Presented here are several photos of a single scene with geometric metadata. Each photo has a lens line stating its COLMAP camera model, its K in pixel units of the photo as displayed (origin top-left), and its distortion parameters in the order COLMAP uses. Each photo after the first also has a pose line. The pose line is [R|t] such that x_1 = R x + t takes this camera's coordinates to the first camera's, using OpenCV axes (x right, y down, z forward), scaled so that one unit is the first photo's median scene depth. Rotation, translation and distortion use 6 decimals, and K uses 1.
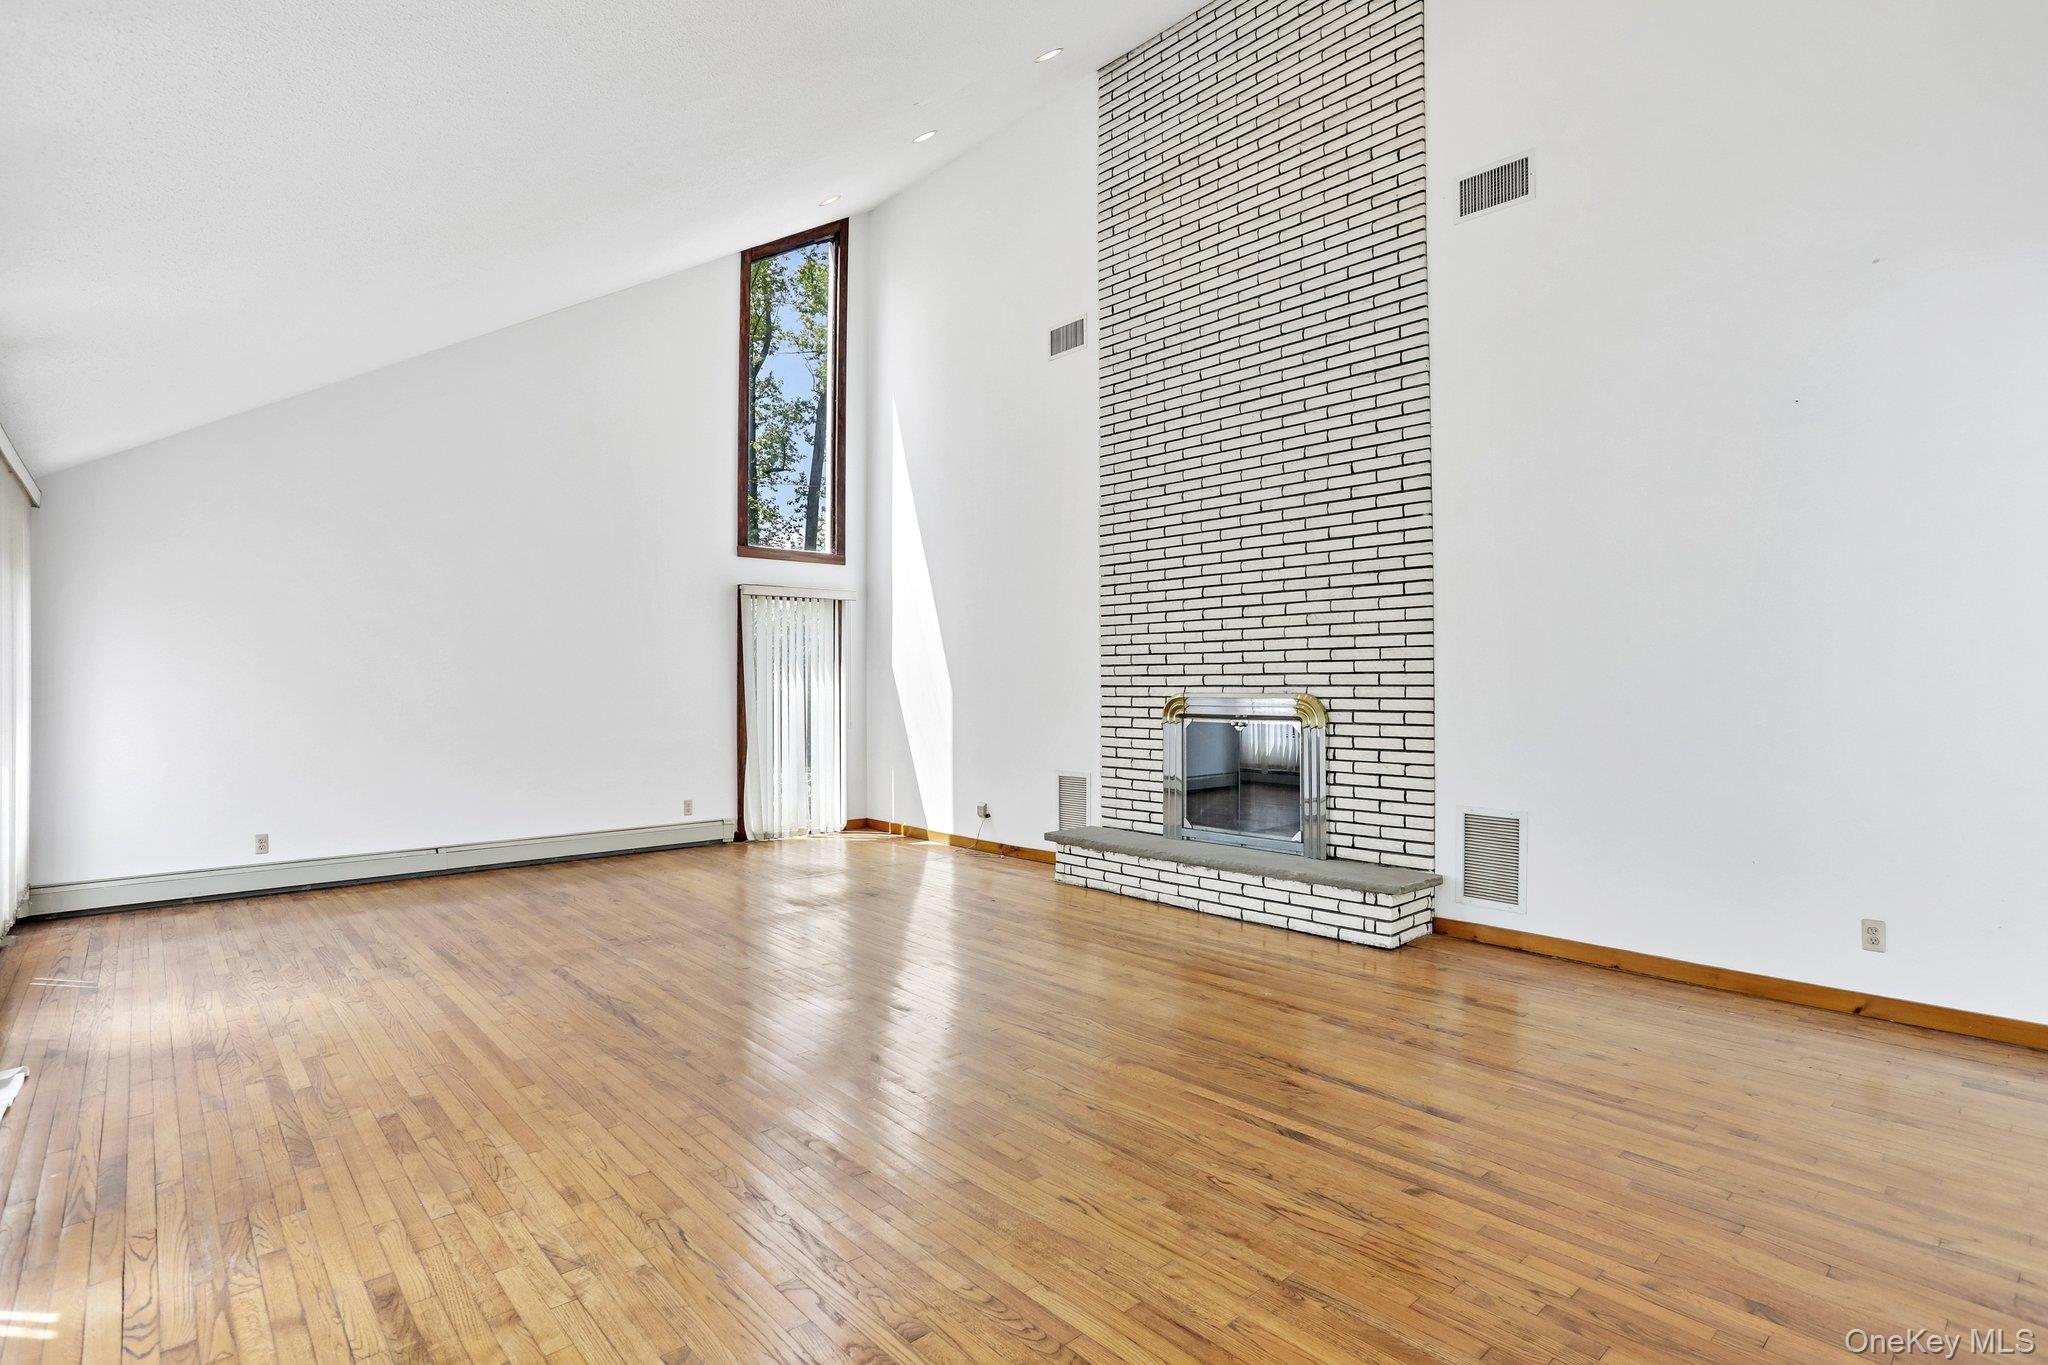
lens RADIAL K [[1013.3, 0, 1028.4], [0, 1013.3, 685.0], [0, 0, 1]] dist [-0.058933, 0.025938]
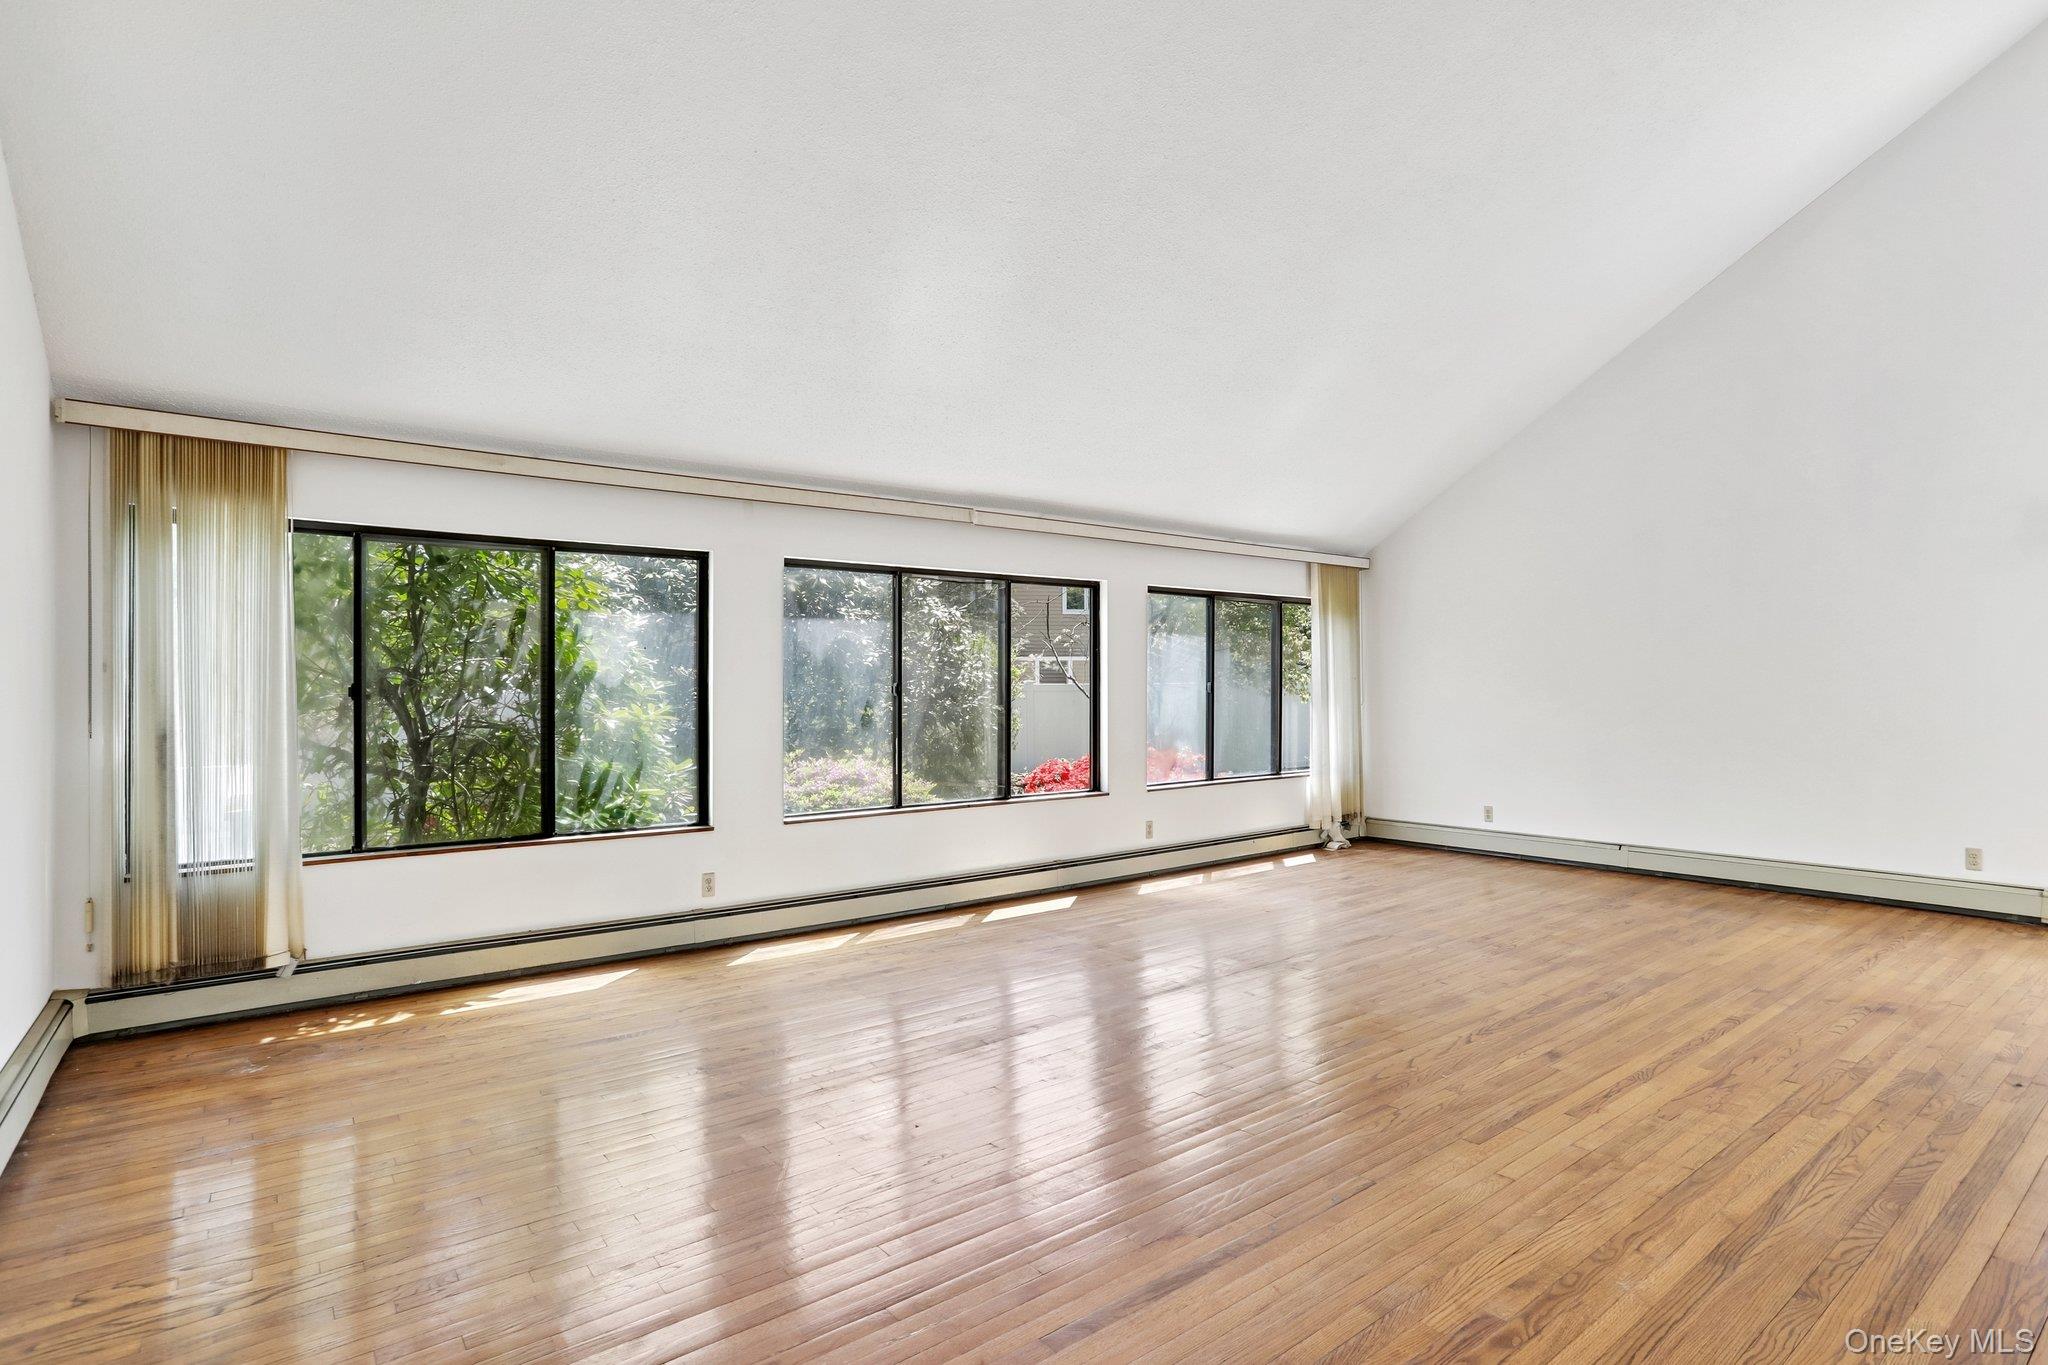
lens RADIAL K [[1013.3, 0, 1011.1], [0, 1013.3, 688.4], [0, 0, 1]] dist [-0.058933, 0.025938]
pose [[-0.084070, -0.003032, -0.996455, 0.698306], [0.007876, 0.999962, -0.003708, 0.000369], [0.996429, -0.008159, -0.084043, 0.663013]]
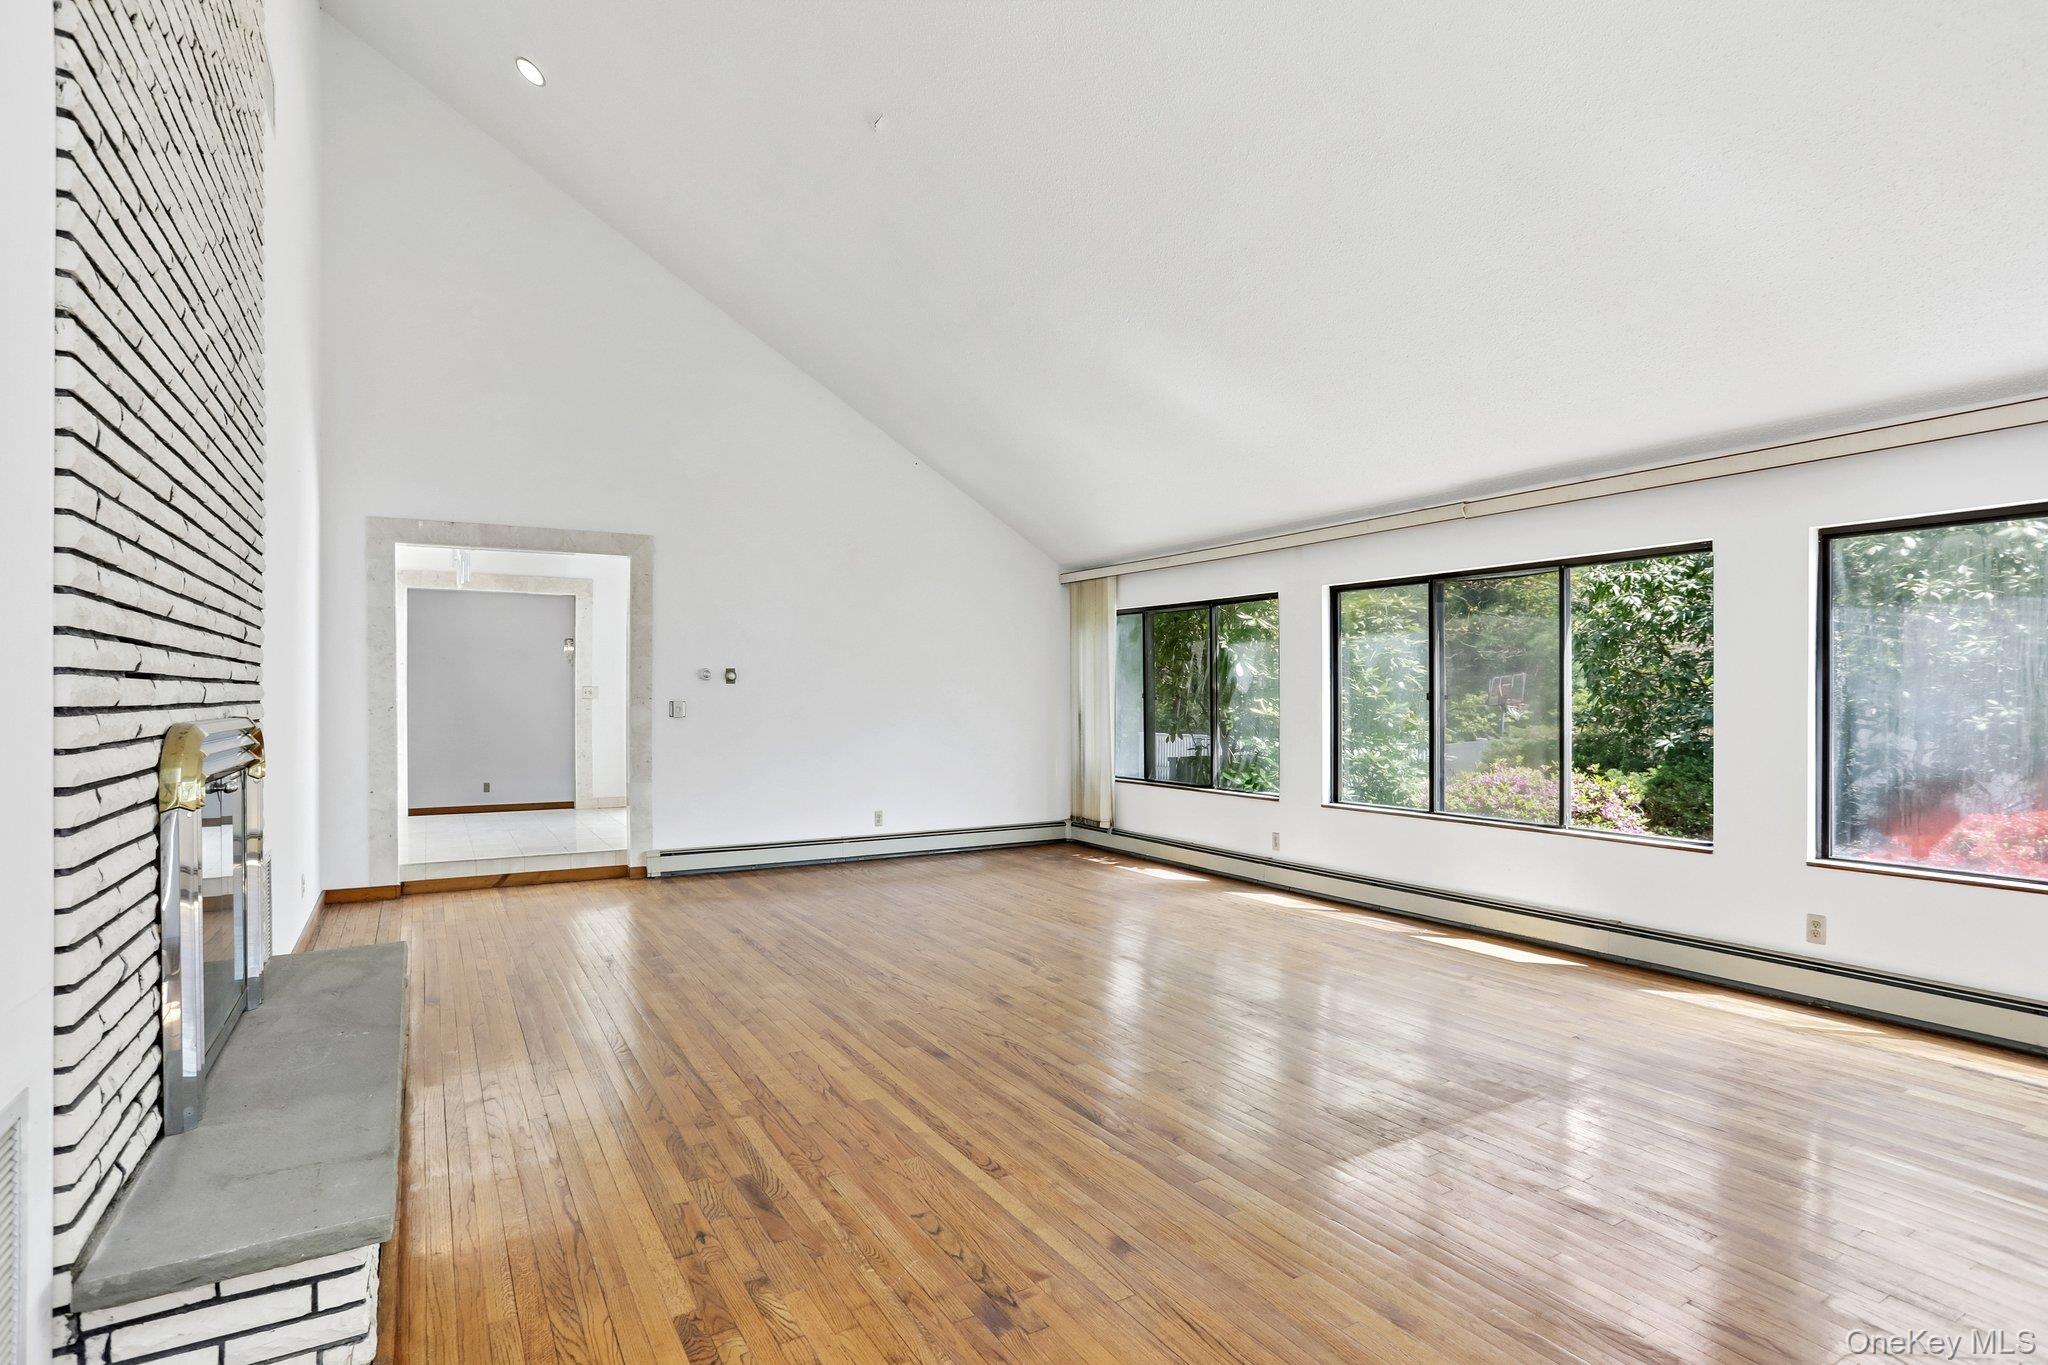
lens RADIAL K [[1013.3, 0, 1020.3], [0, 1013.3, 685.1], [0, 0, 1]] dist [-0.058933, 0.025938]
pose [[-0.982648, 0.001323, 0.185474, -0.299421], [-0.000346, 0.999960, -0.008964, -0.007006], [-0.185478, -0.008872, -0.982608, 1.783468]]
